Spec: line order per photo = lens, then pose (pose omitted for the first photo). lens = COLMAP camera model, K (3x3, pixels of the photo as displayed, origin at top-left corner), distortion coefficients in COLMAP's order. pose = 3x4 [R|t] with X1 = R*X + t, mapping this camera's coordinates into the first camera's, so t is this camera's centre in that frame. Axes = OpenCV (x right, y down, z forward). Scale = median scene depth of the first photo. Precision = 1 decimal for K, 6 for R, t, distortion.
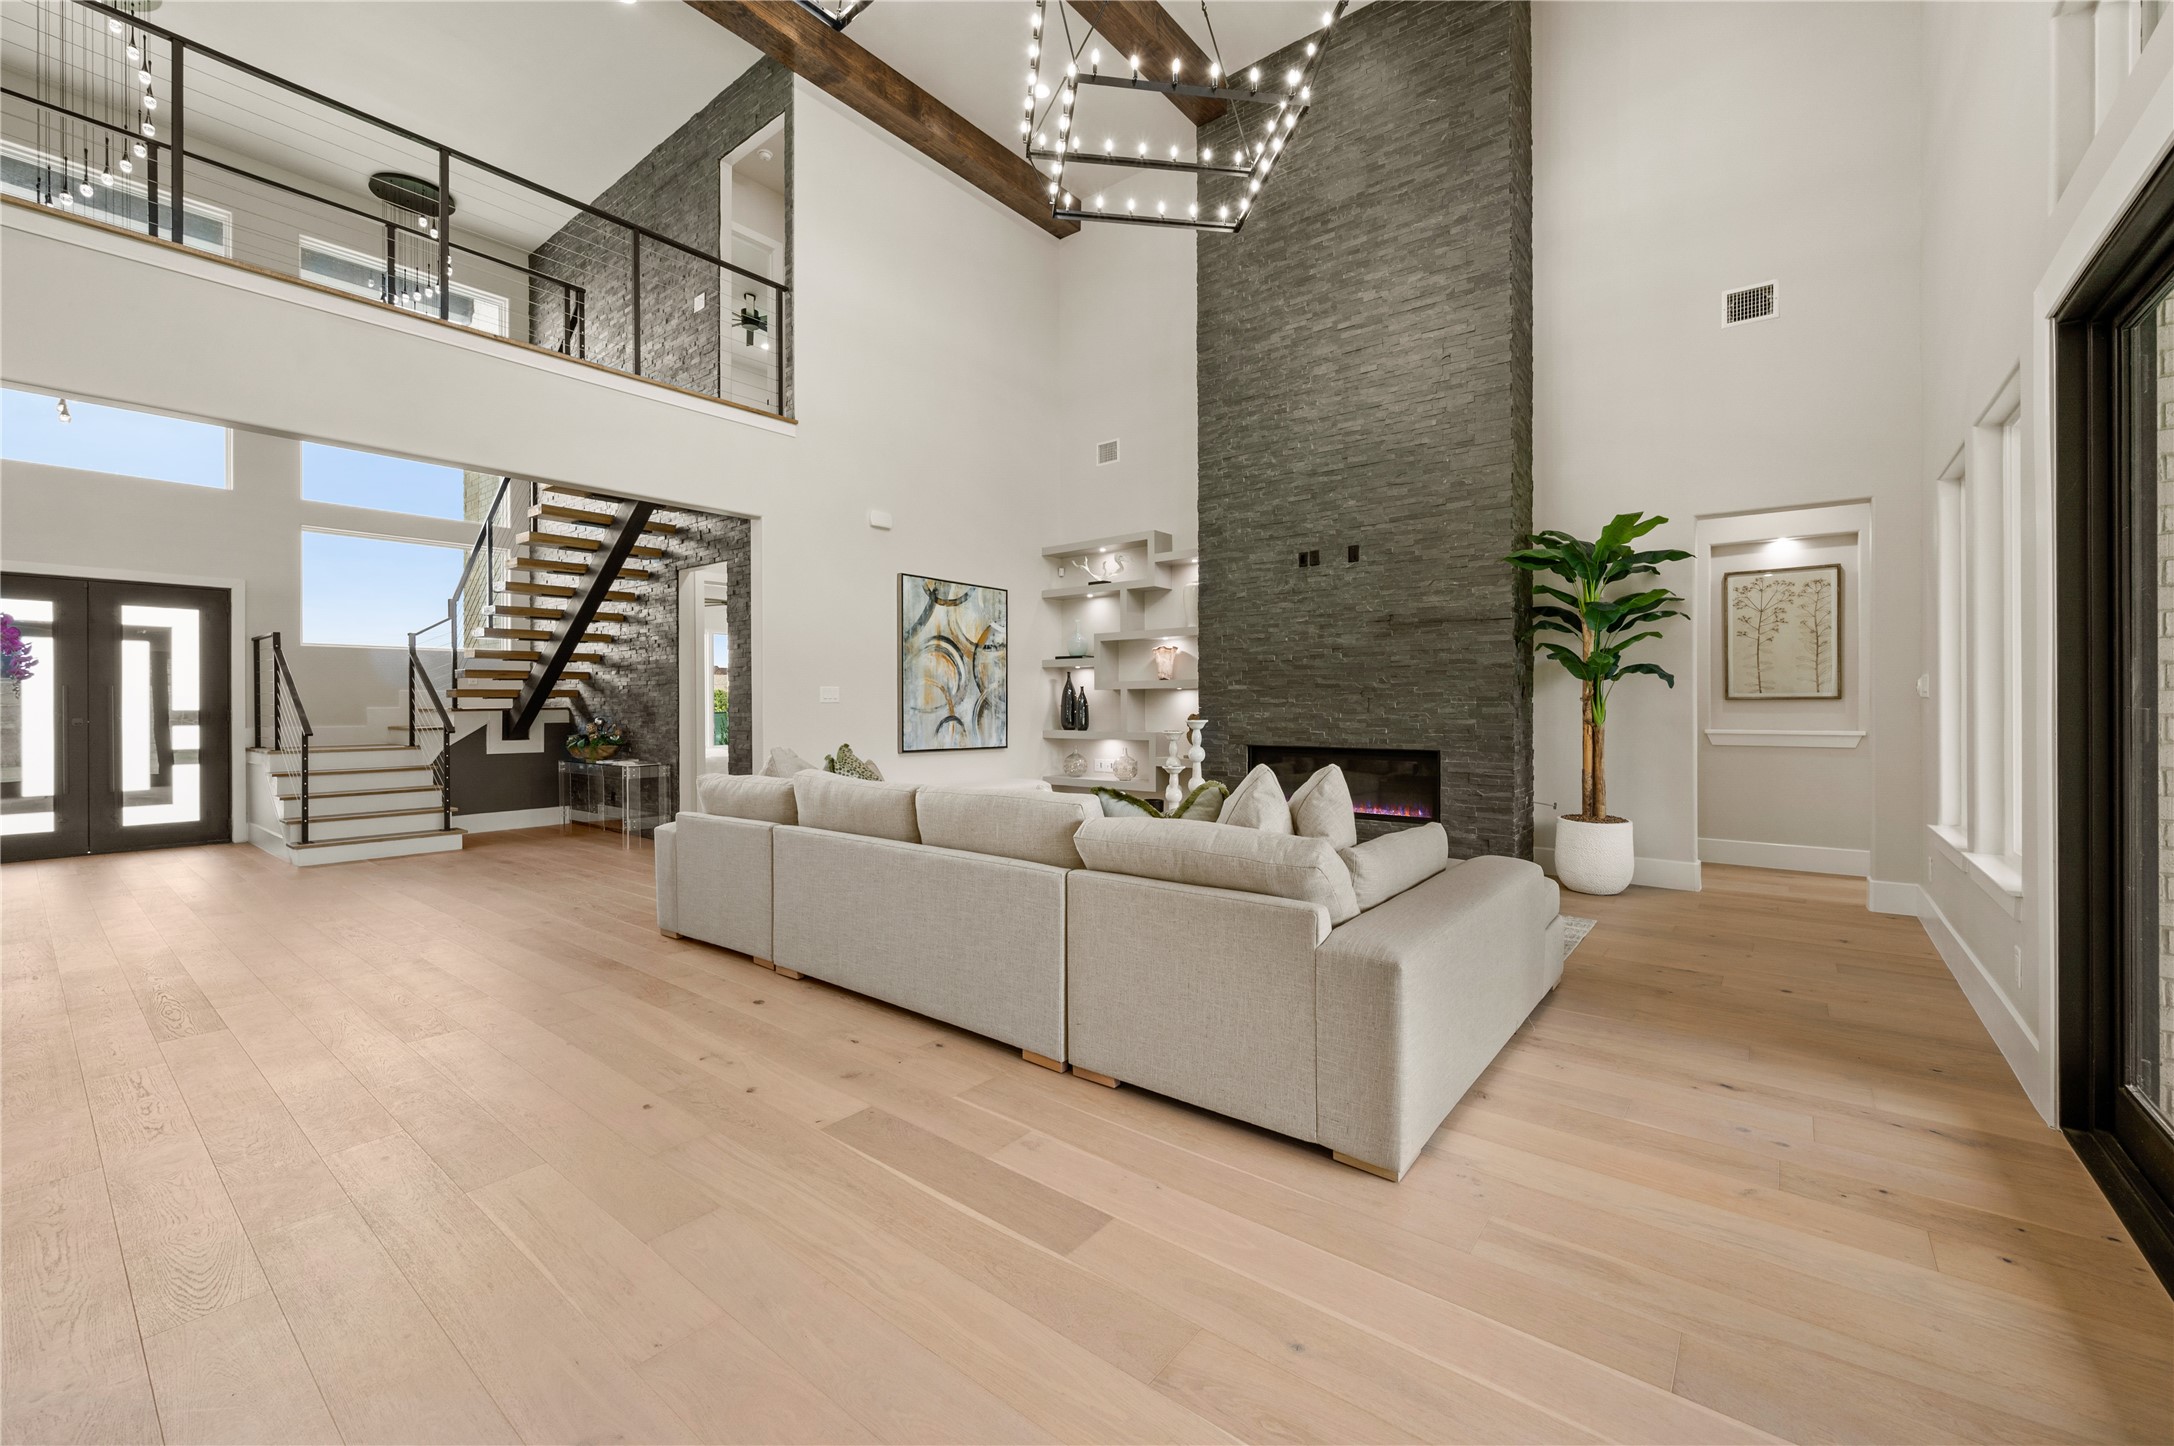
lens RADIAL K [[864.2, 0, 1058.4], [0, 864.2, 705.7], [0, 0, 1]] dist [0.000293, -0.000039]
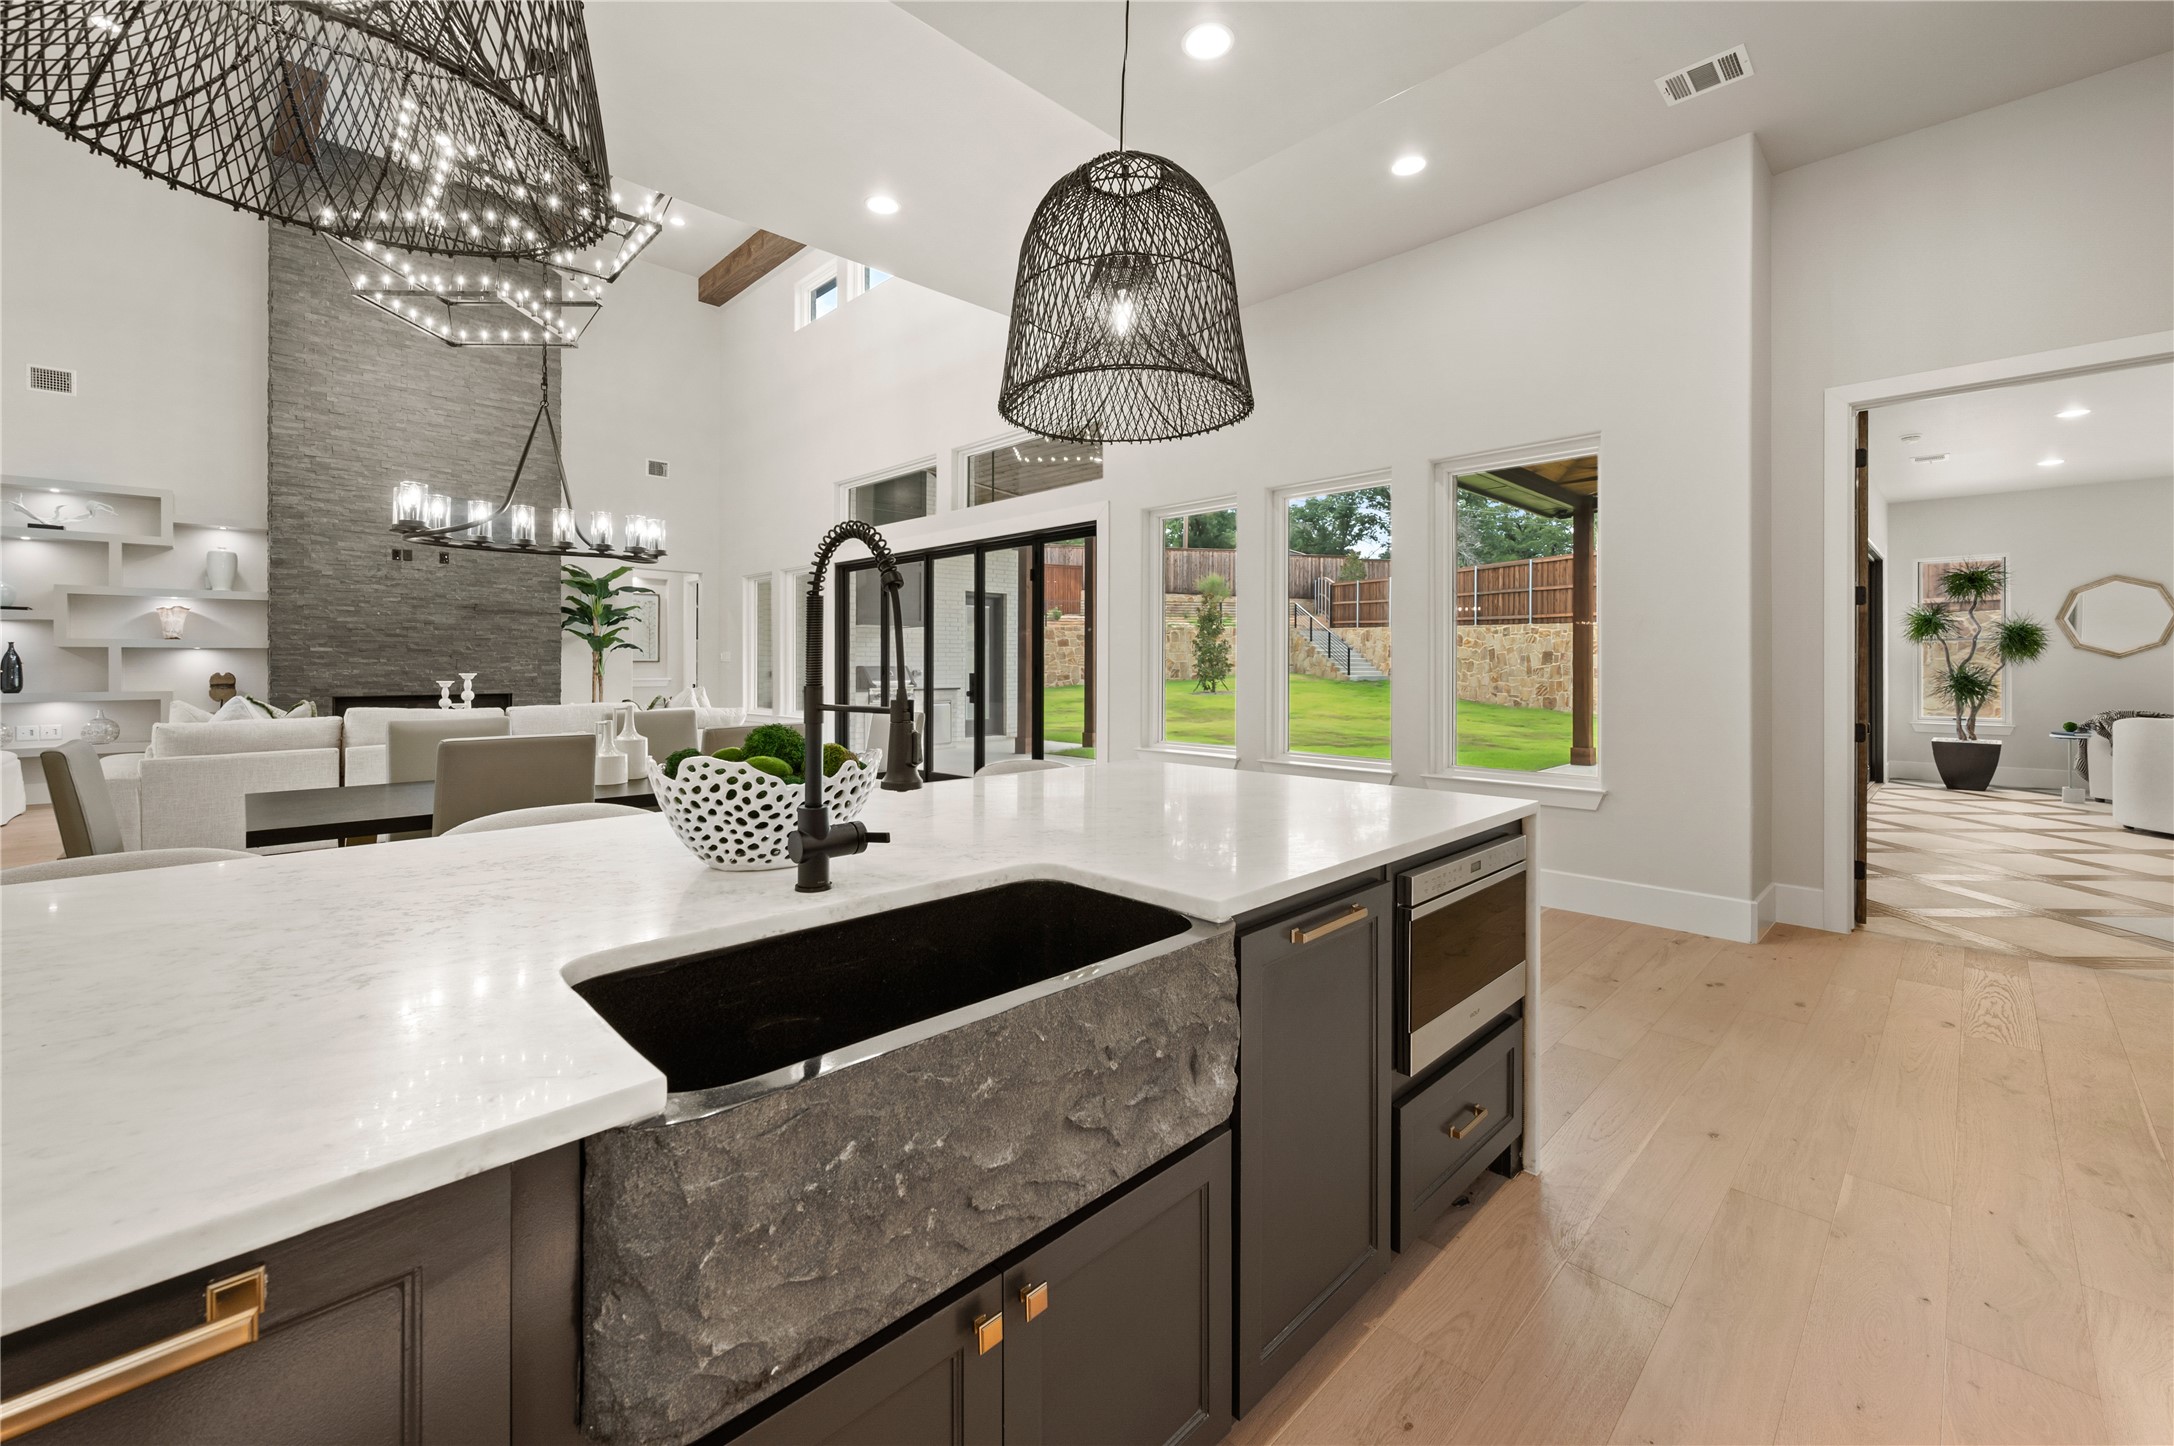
lens RADIAL K [[893.9, 0, 1134.9], [0, 893.9, 662.5], [0, 0, 1]] dist [-0.001065, -0.000441]
pose [[0.073024, 0.004533, 0.997320, -1.013679], [0.001234, 0.999988, -0.004636, 0.004366], [-0.997329, 0.001570, 0.073018, -0.233095]]
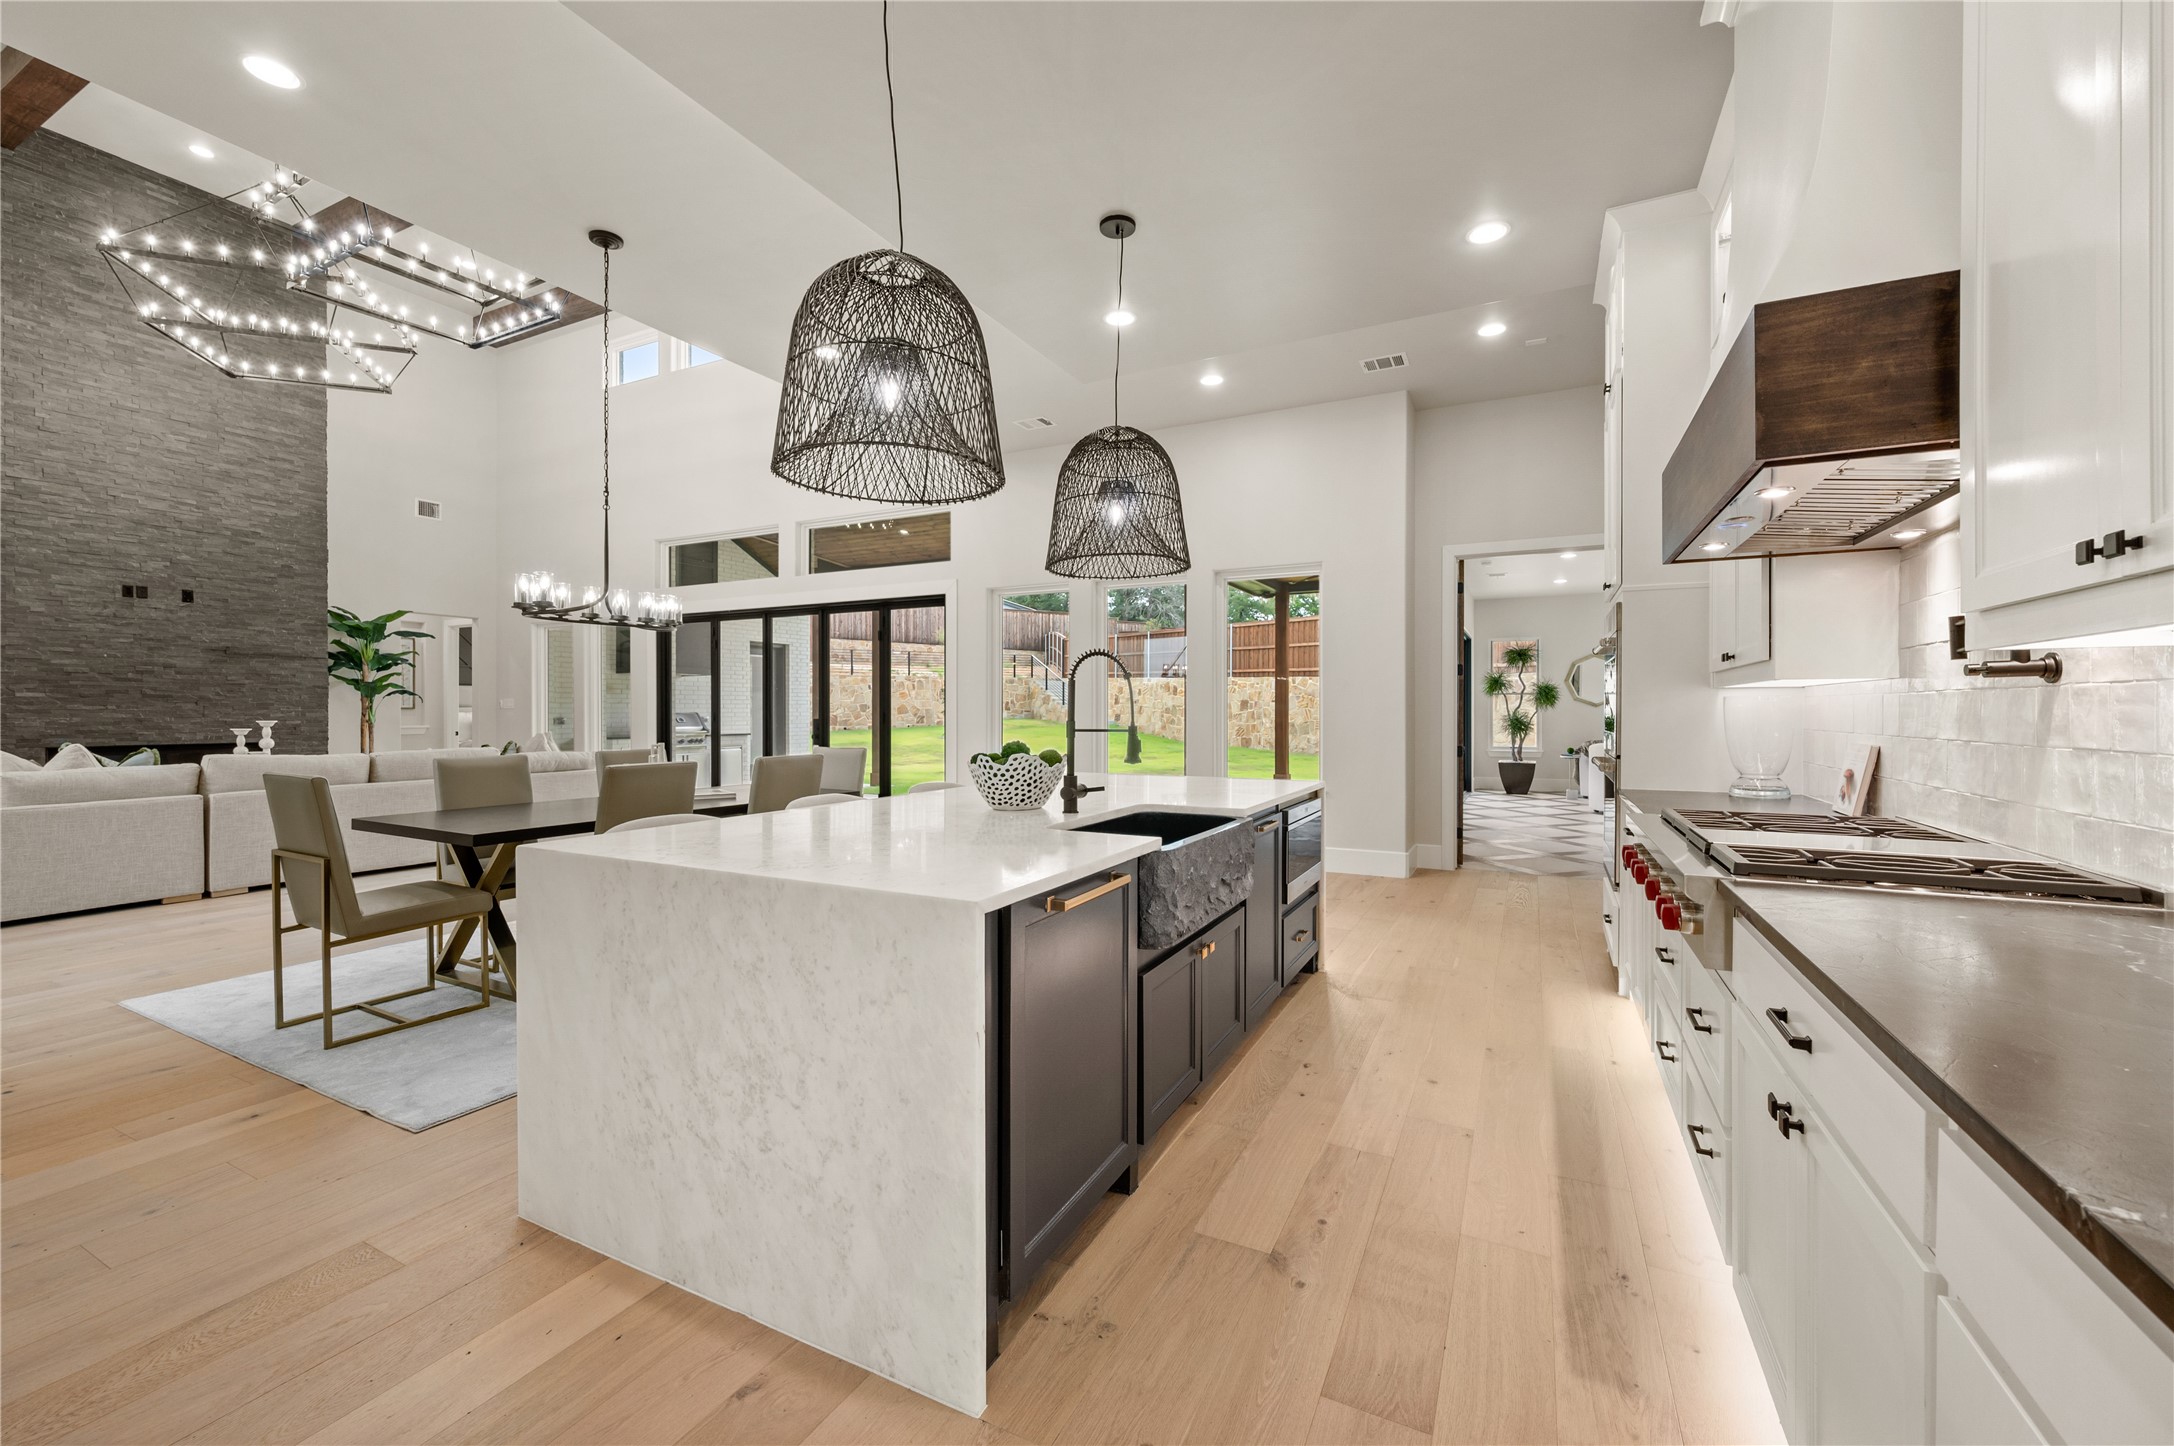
lens RADIAL K [[855.8, 0, 1130.5], [0, 855.8, 711.6], [0, 0, 1]] dist [0.000169, 0.000275]
pose [[-0.242306, 0.001566, 0.970199, -1.237625], [0.002619, 0.999996, -0.000960, 0.004618], [-0.970196, 0.002308, -0.242309, -0.072449]]
